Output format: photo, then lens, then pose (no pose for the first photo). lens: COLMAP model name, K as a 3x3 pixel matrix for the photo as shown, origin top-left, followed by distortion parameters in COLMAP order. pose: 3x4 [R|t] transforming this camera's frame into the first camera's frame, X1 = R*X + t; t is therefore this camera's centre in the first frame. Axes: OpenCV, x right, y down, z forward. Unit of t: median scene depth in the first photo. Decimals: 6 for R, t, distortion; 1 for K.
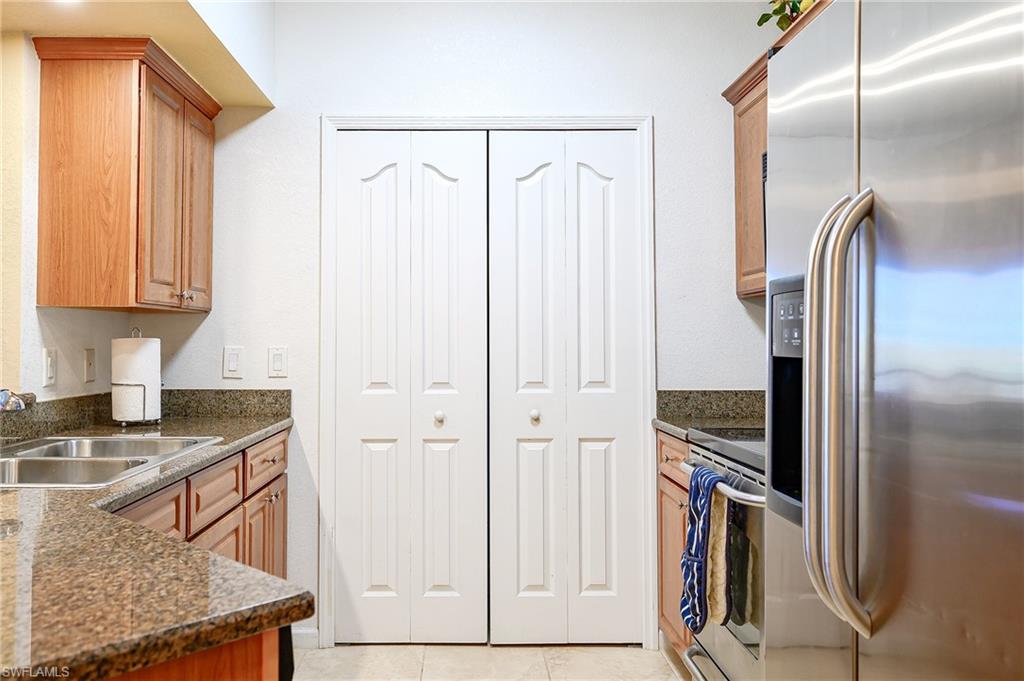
lens RADIAL K [[819.0, 0, 478.3], [0, 819.0, 322.7], [0, 0, 1]] dist [0.026461, 0.001123]
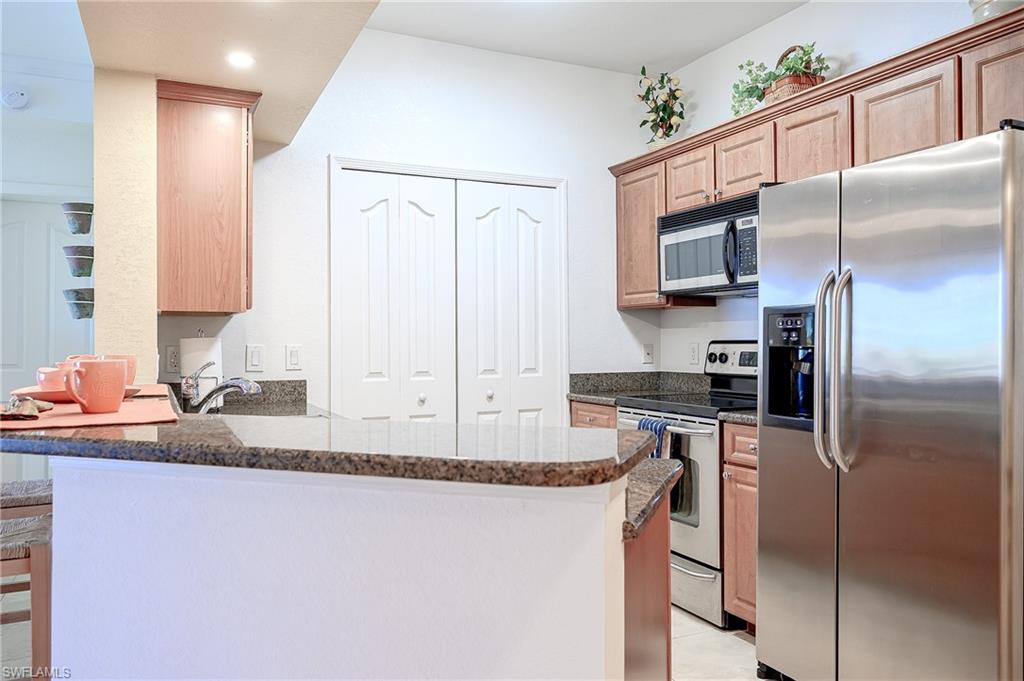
lens RADIAL K [[757.5, 0, 507.7], [0, 757.5, 344.1], [0, 0, 1]] dist [-0.001140, -0.002887]
pose [[0.907161, -0.005869, 0.420743, -0.430688], [-0.006156, 0.999611, 0.027217, -0.003925], [-0.420739, -0.027280, 0.906771, -0.144789]]
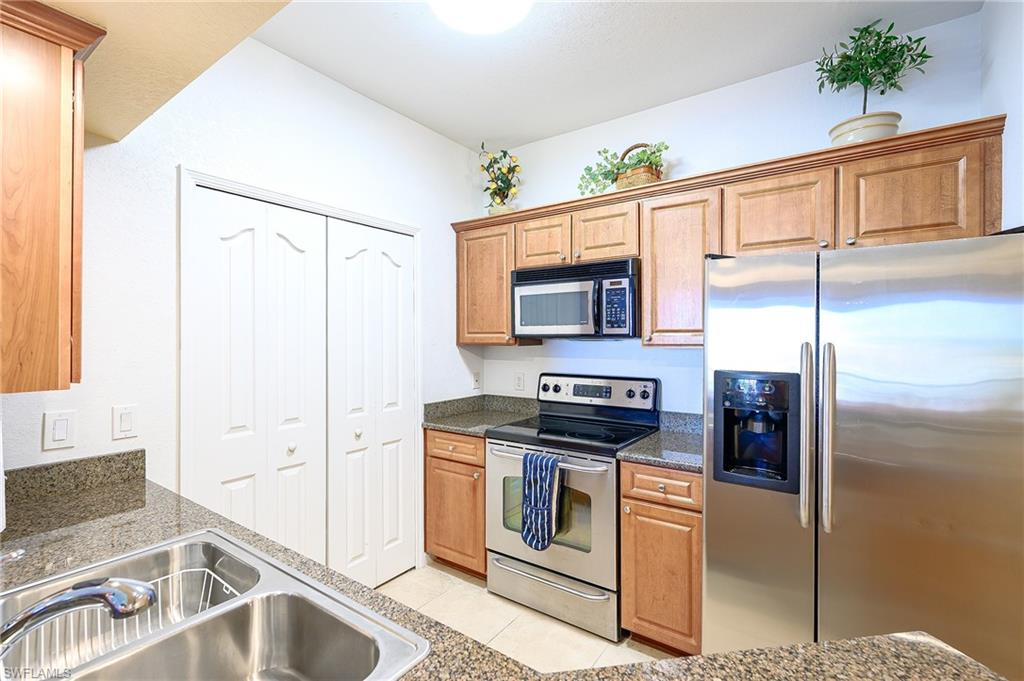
lens RADIAL K [[463.1, 0, 493.0], [0, 463.1, 338.3], [0, 0, 1]] dist [0.001626, -0.000544]
pose [[0.593028, -0.002971, 0.805176, -0.420652], [-0.020392, 0.999617, 0.018708, -0.064184], [-0.804923, -0.027513, 0.592741, 0.364456]]
